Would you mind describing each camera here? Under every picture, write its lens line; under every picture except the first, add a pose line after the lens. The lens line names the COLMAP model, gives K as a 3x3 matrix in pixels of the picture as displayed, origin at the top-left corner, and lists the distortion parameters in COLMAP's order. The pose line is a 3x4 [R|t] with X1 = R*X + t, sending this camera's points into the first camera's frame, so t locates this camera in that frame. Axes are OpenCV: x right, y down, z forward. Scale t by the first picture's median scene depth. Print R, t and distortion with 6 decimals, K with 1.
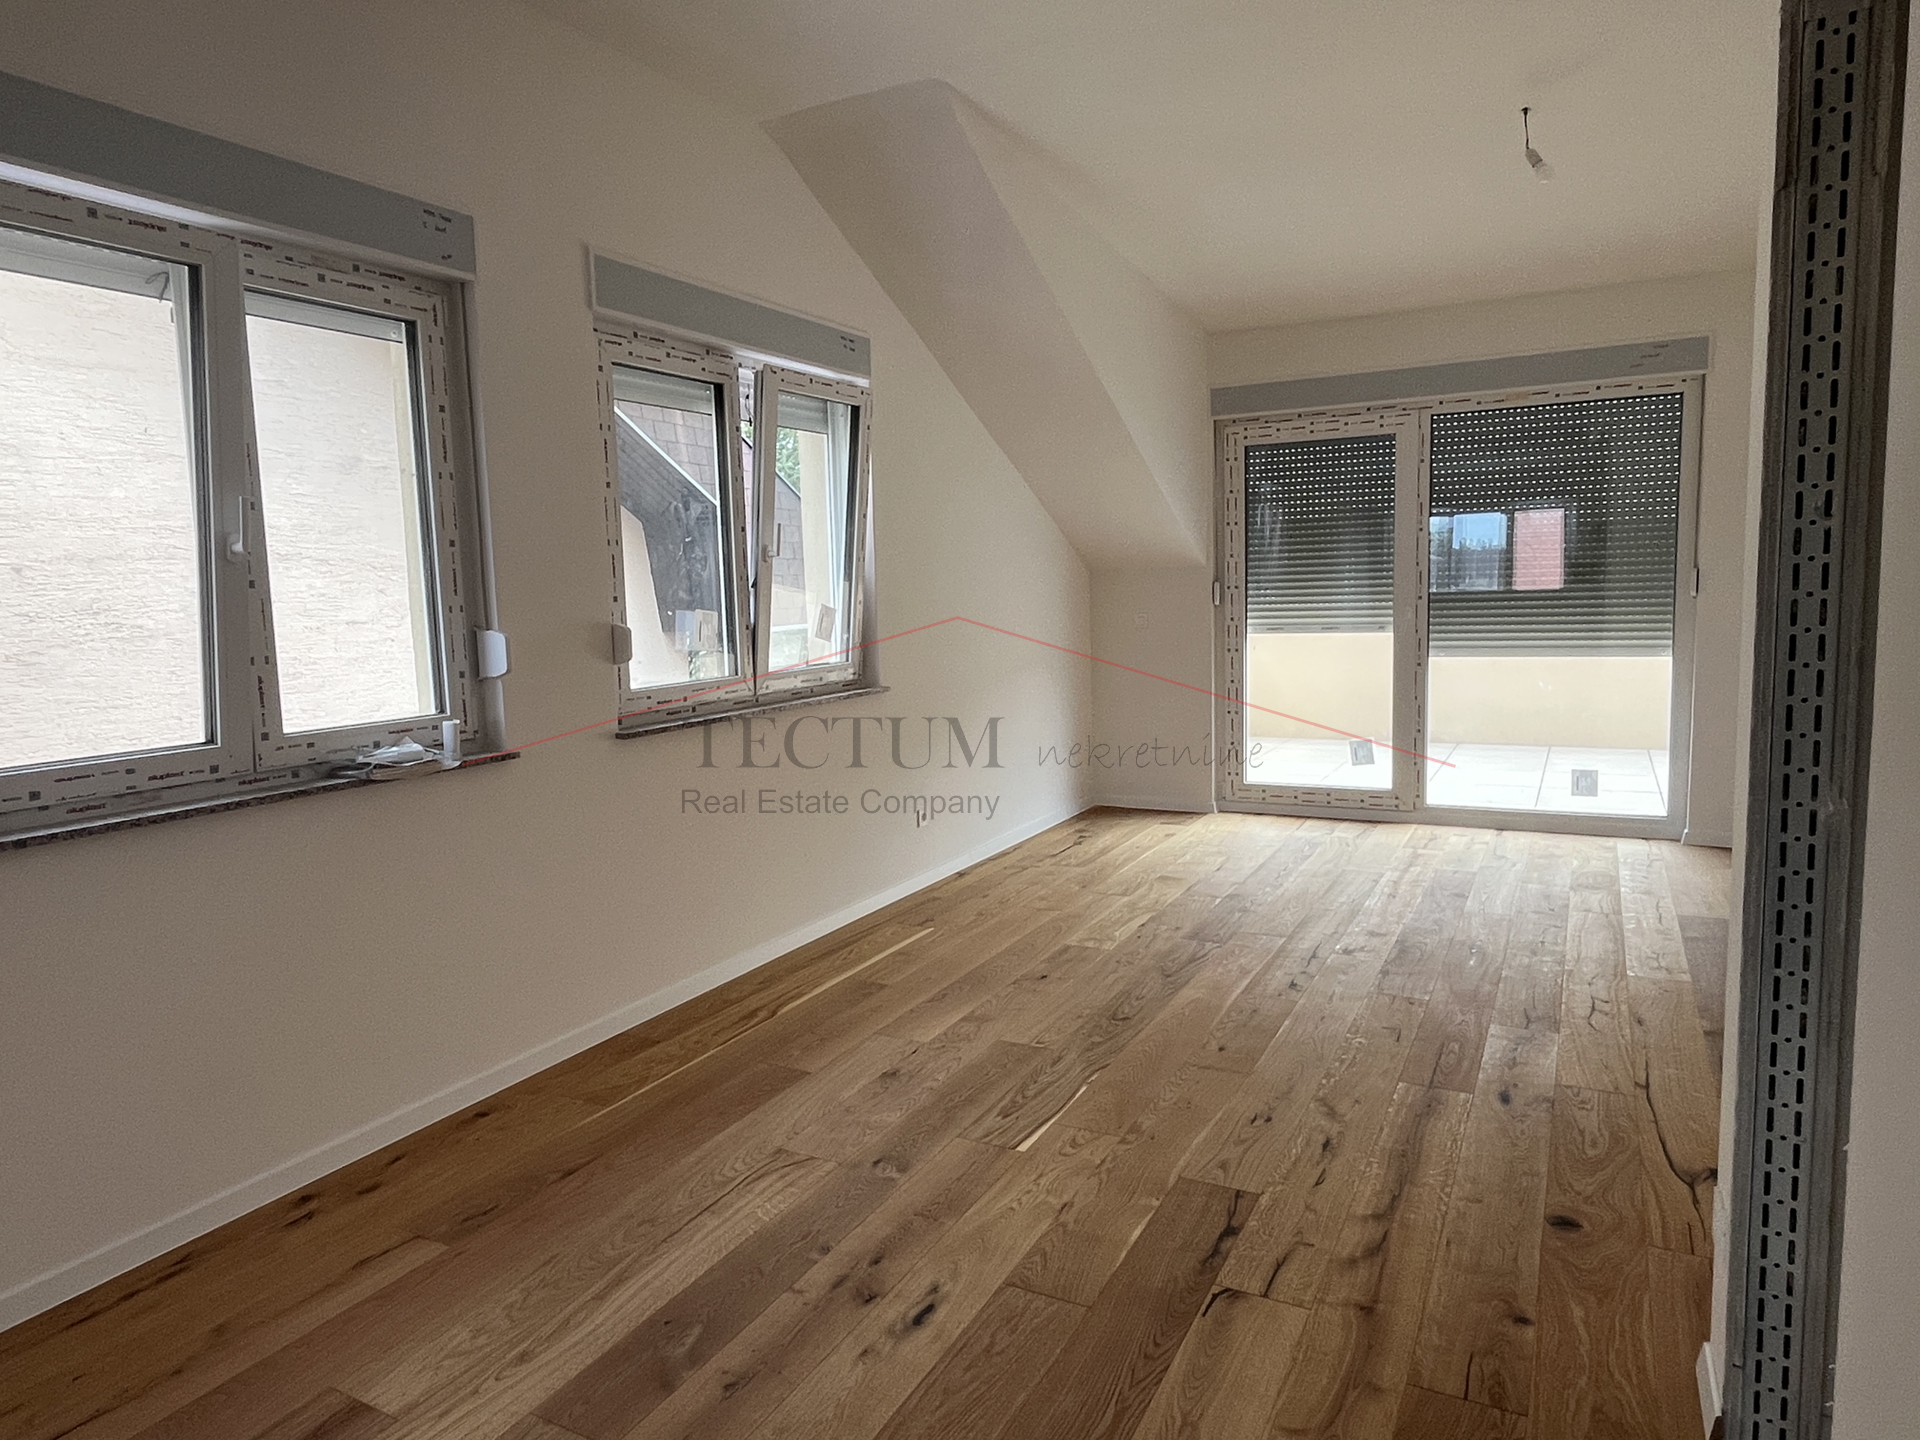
lens RADIAL K [[1184.6, 0, 943.7], [0, 1184.6, 715.6], [0, 0, 1]] dist [-0.000153, -0.005242]
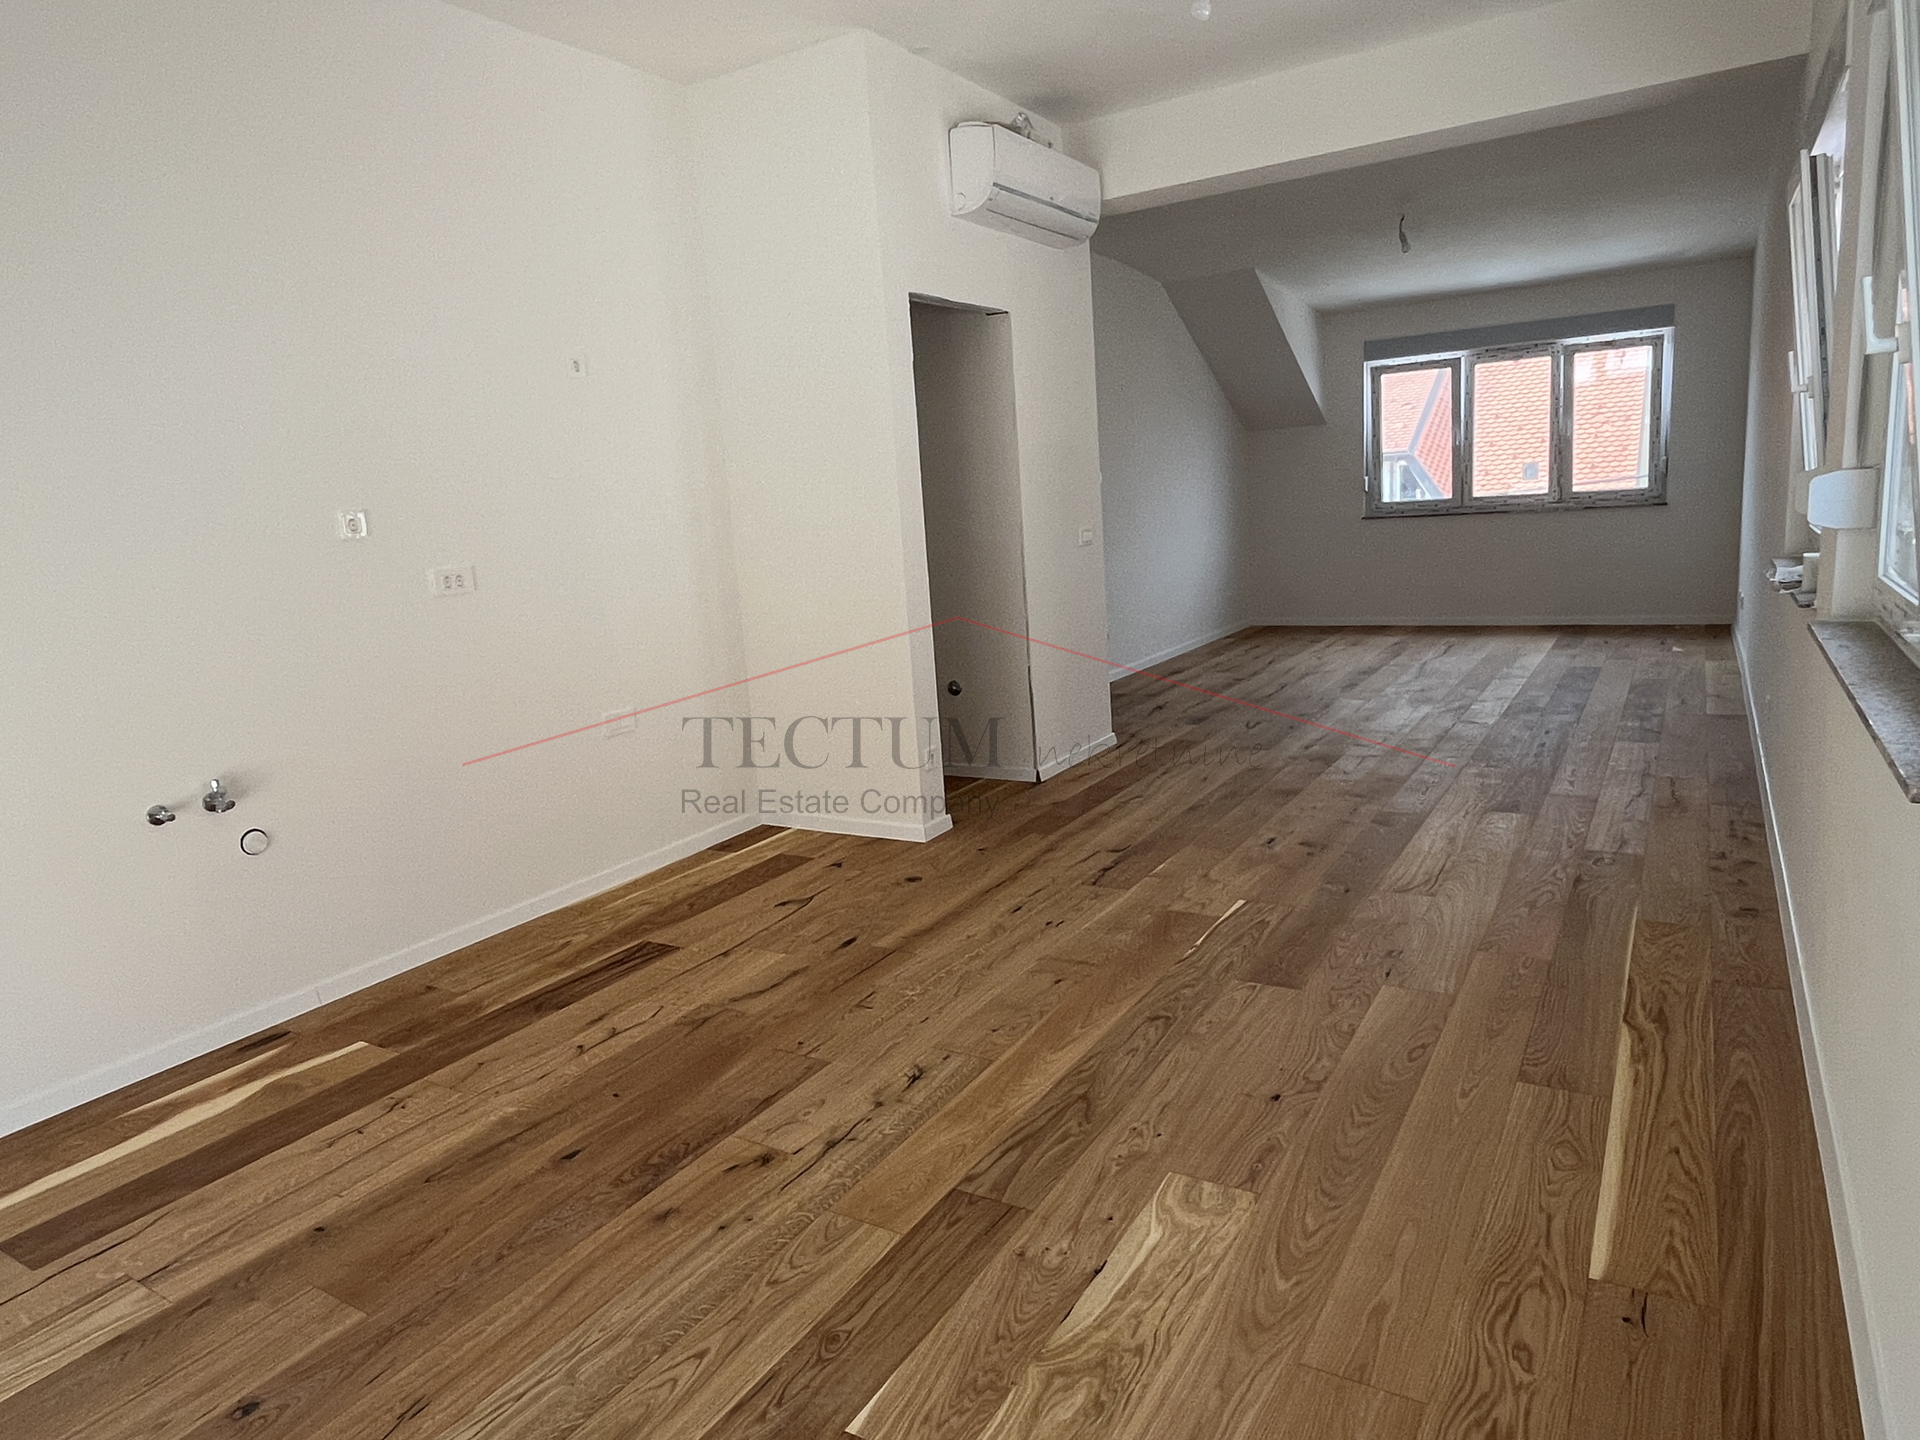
lens RADIAL K [[1184.6, 0, 952.1], [0, 1184.6, 718.7], [0, 0, 1]] dist [-0.000153, -0.005242]
pose [[-0.993468, 0.090573, 0.069415, 0.189420], [0.106947, 0.951178, 0.289521, -0.172167], [-0.039803, 0.295053, -0.954651, 1.510334]]
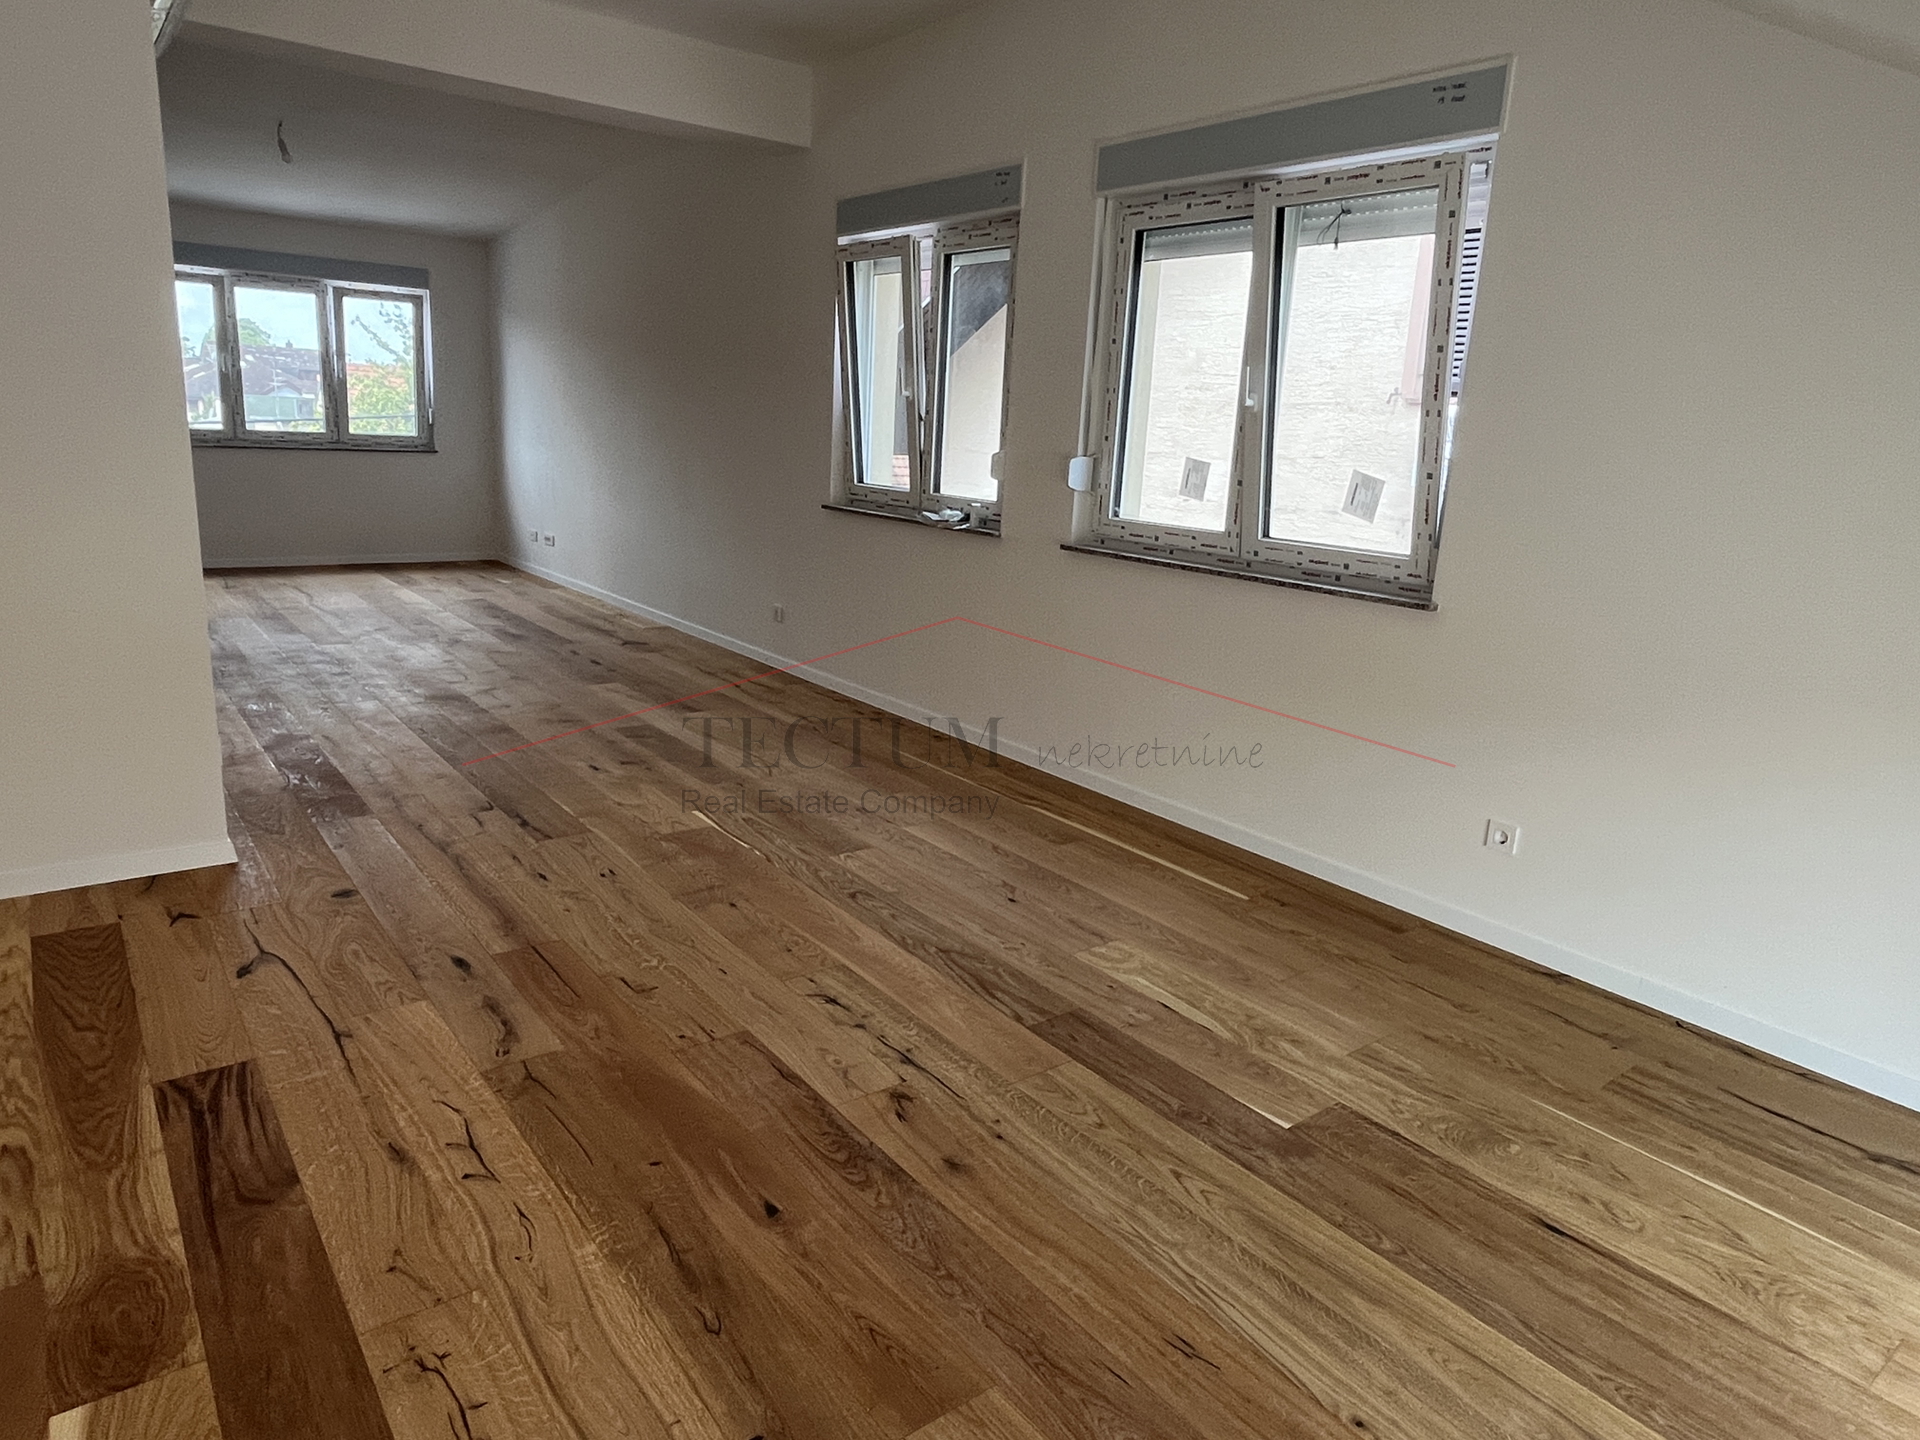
lens RADIAL K [[1184.6, 0, 948.2], [0, 1184.6, 702.9], [0, 0, 1]] dist [-0.000153, -0.005242]
pose [[-0.407076, 0.221207, -0.886203, 0.810871], [-0.139292, 0.943848, 0.299580, -0.161722], [0.902711, 0.245393, -0.353406, 1.191285]]
